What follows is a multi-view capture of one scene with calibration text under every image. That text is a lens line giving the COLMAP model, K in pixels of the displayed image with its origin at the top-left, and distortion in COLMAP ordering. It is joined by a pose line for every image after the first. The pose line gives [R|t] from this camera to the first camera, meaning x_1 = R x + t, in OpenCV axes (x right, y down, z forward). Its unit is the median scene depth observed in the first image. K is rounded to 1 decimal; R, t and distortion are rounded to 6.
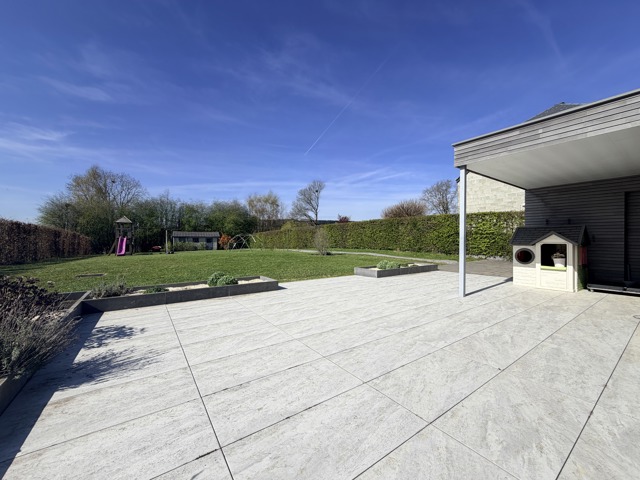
lens RADIAL K [[252.0, 0, 320.0], [0, 252.0, 240.0], [0, 0, 1]] dist [-0.000434, 0.000001]
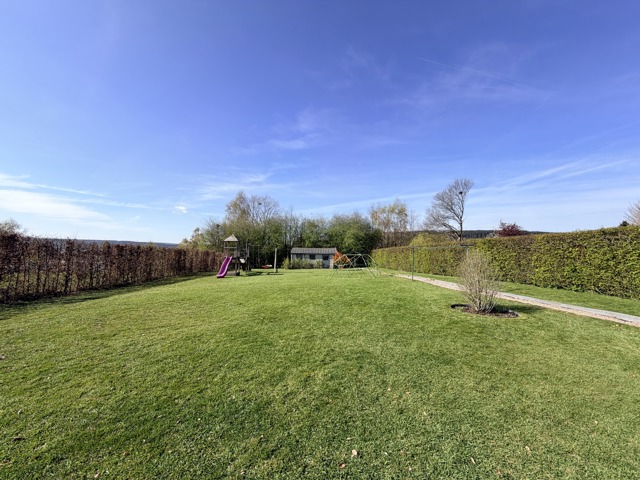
lens RADIAL K [[252.0, 0, 320.0], [0, 252.0, 240.0], [0, 0, 1]] dist [-0.000434, 0.000001]
pose [[0.866450, -0.016159, -0.499002, -0.005308], [-0.008357, 0.998867, -0.046856, -0.019061], [0.499194, 0.044768, 0.865333, 0.202799]]
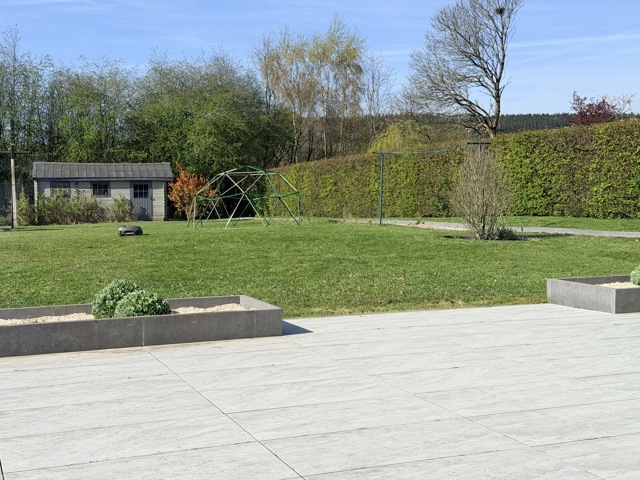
lens RADIAL K [[883.9, 0, 320.0], [0, 883.9, 240.0], [0, 0, 1]] dist [0.111321, -0.031696]
pose [[0.974610, 0.009411, -0.223712, 0.024459], [0.003883, 0.998256, 0.058909, -0.000569], [0.223877, -0.058282, 0.972873, -0.025882]]
